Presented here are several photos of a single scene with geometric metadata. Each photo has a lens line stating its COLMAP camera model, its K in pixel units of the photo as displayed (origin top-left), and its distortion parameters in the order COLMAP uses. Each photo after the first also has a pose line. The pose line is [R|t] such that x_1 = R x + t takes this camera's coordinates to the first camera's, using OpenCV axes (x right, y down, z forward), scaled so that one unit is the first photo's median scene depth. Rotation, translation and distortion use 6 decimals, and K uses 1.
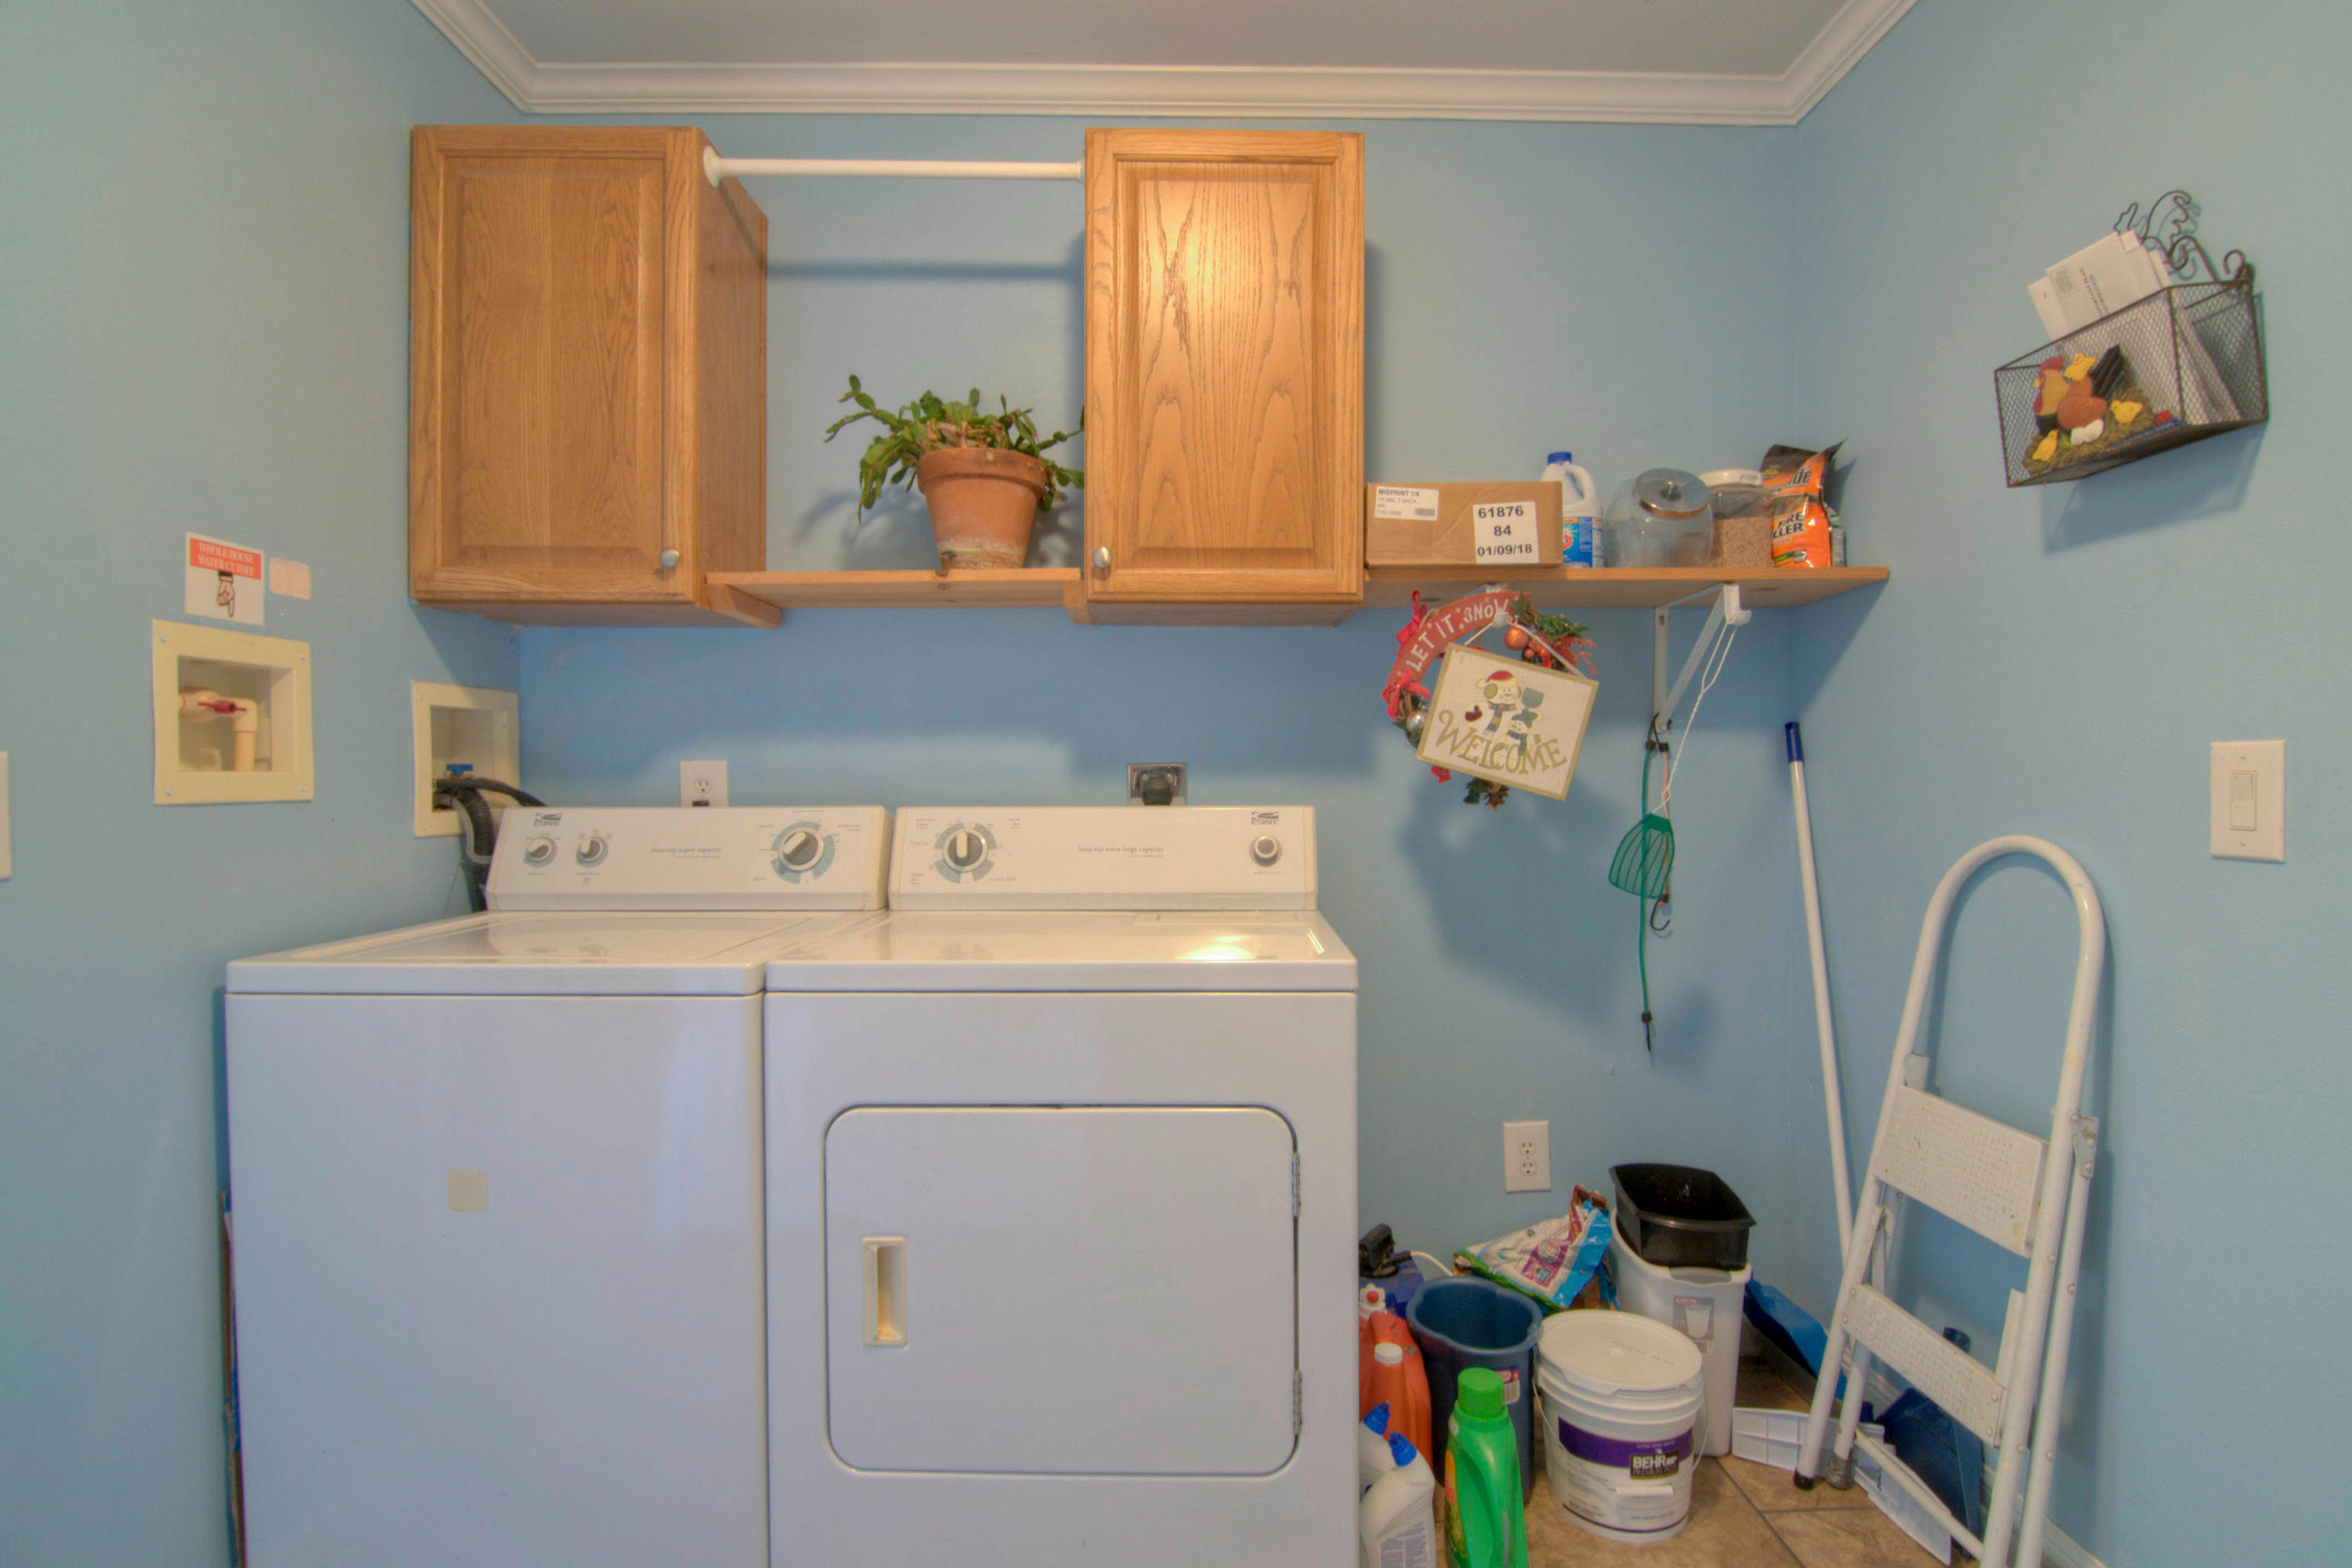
lens RADIAL K [[1136.6, 0, 1188.0], [0, 1136.6, 787.5], [0, 0, 1]] dist [-0.004962, -0.011142]
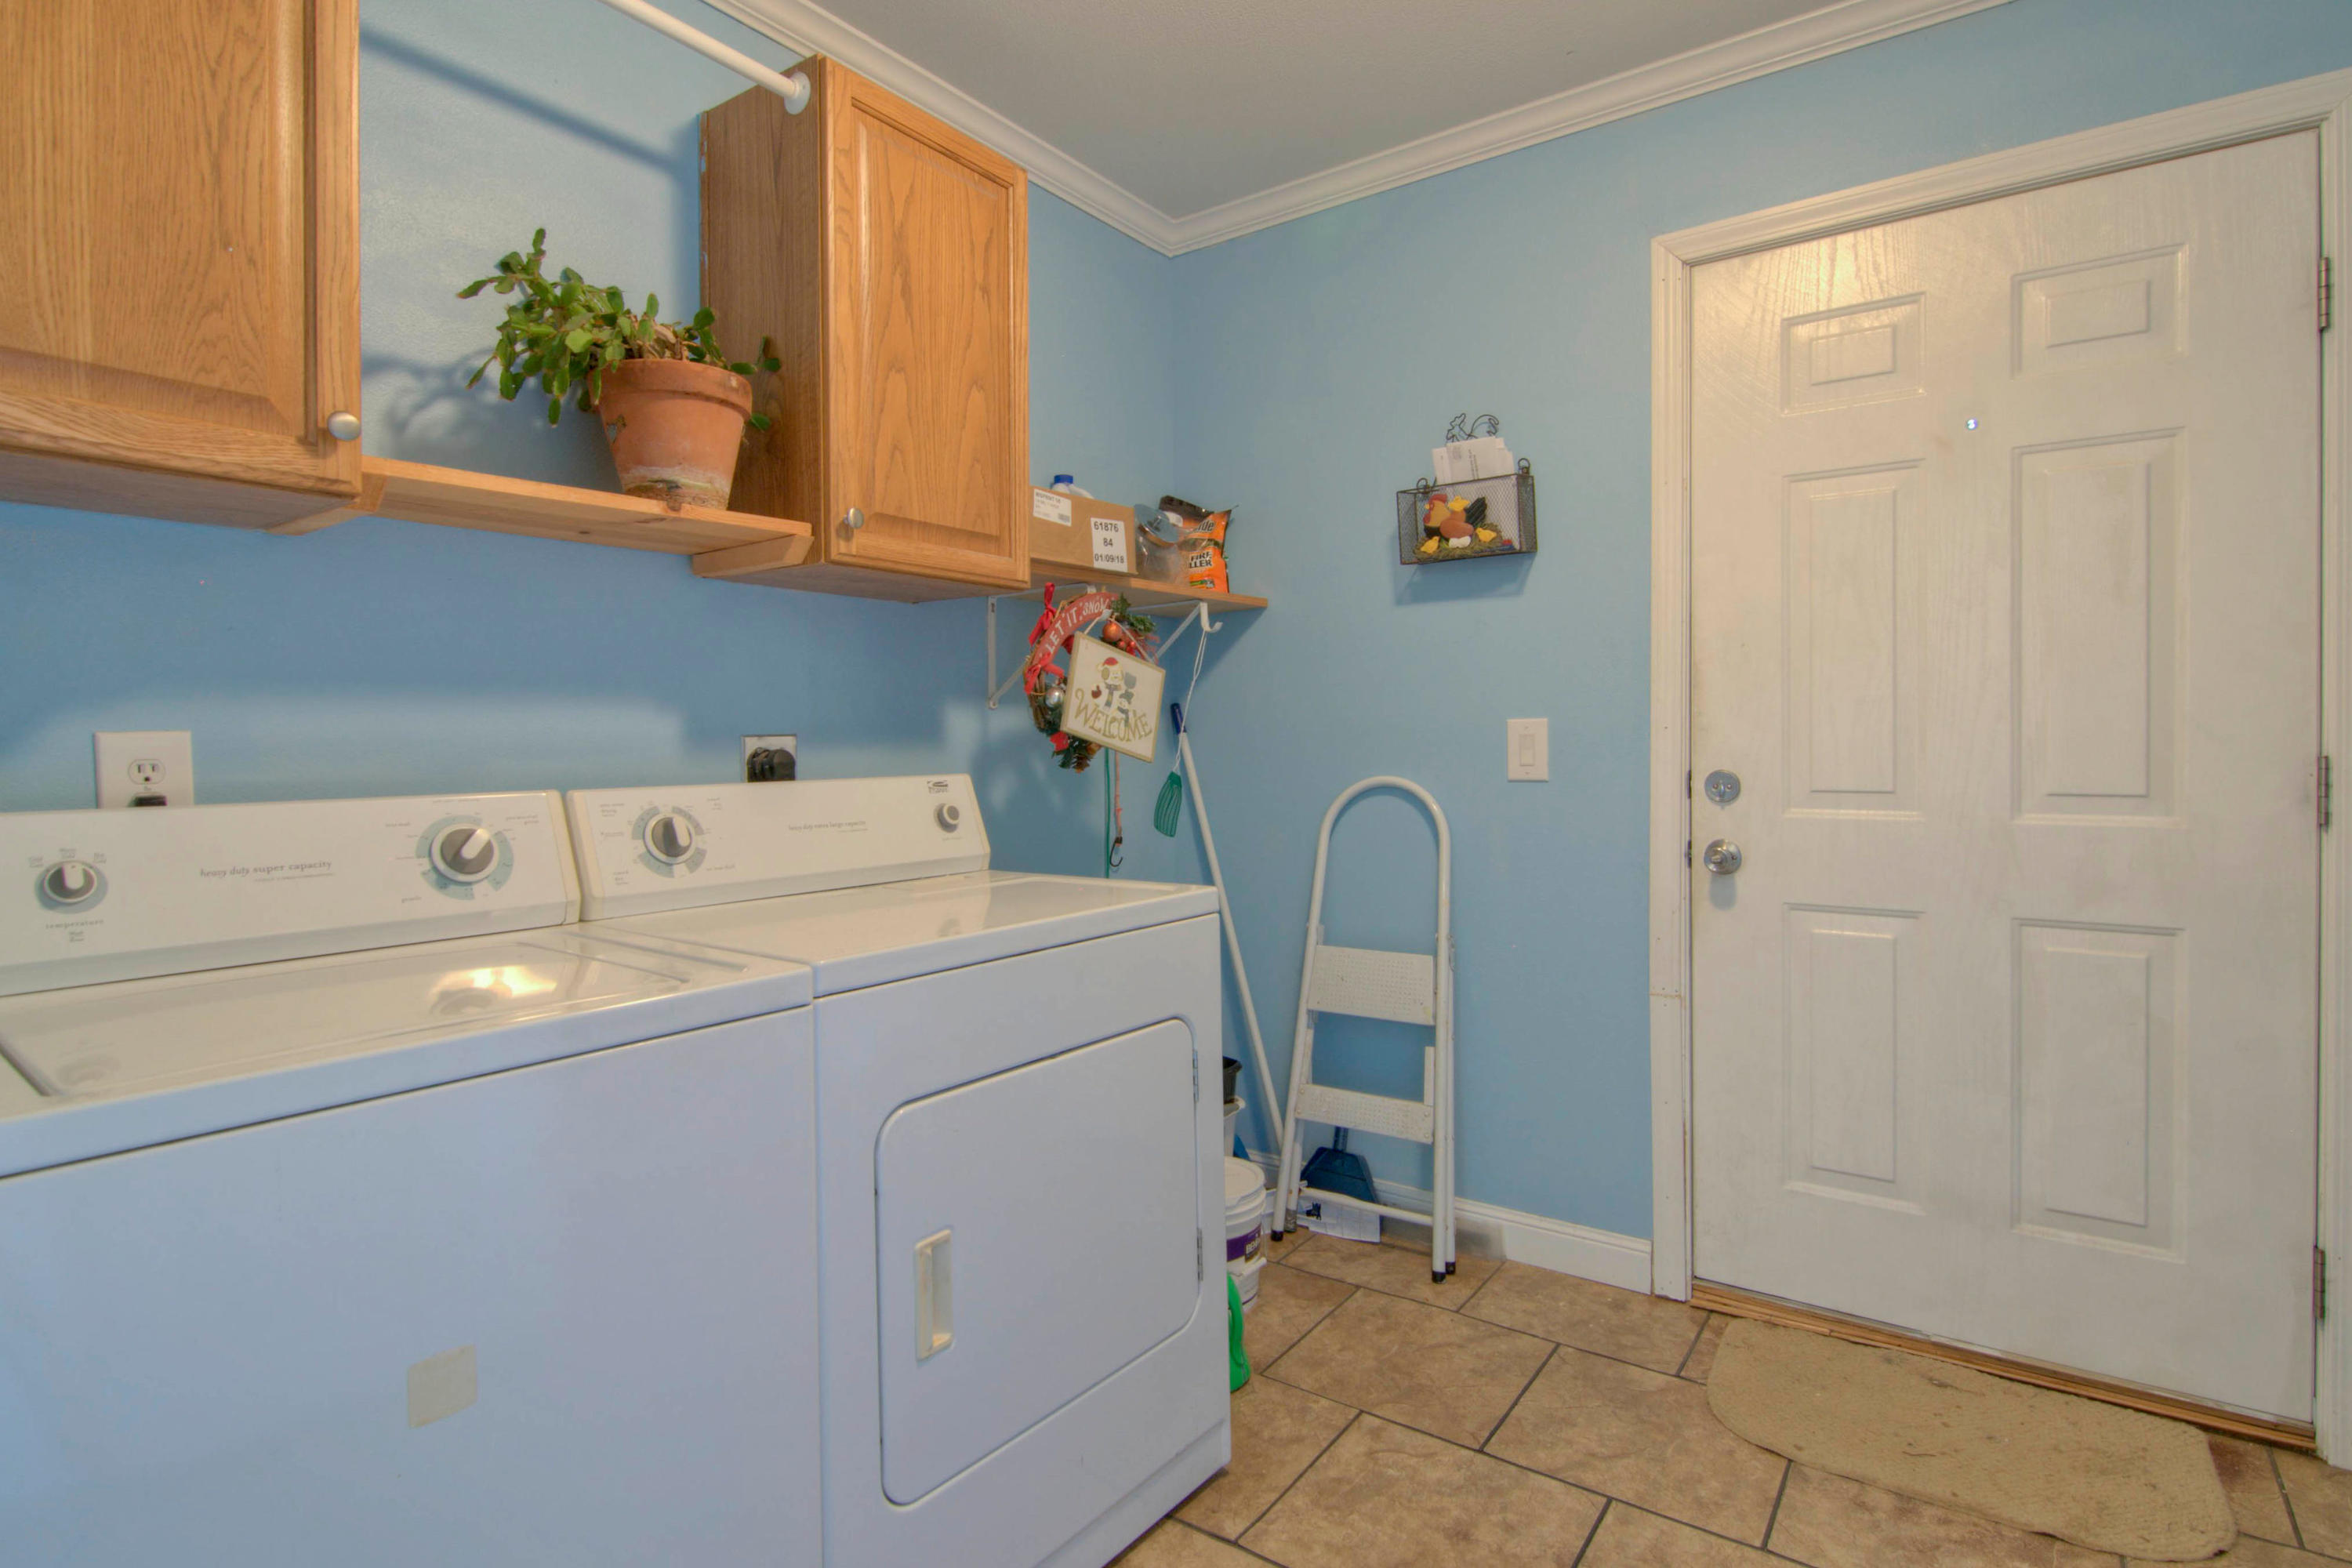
lens RADIAL K [[1176.8, 0, 1172.9], [0, 1176.8, 757.5], [0, 0, 1]] dist [0.024592, -0.021684]
pose [[0.605117, -0.017473, 0.795945, -0.693027], [0.024569, 0.999693, 0.003267, 0.002036], [-0.795757, 0.017578, 0.605361, 0.184915]]
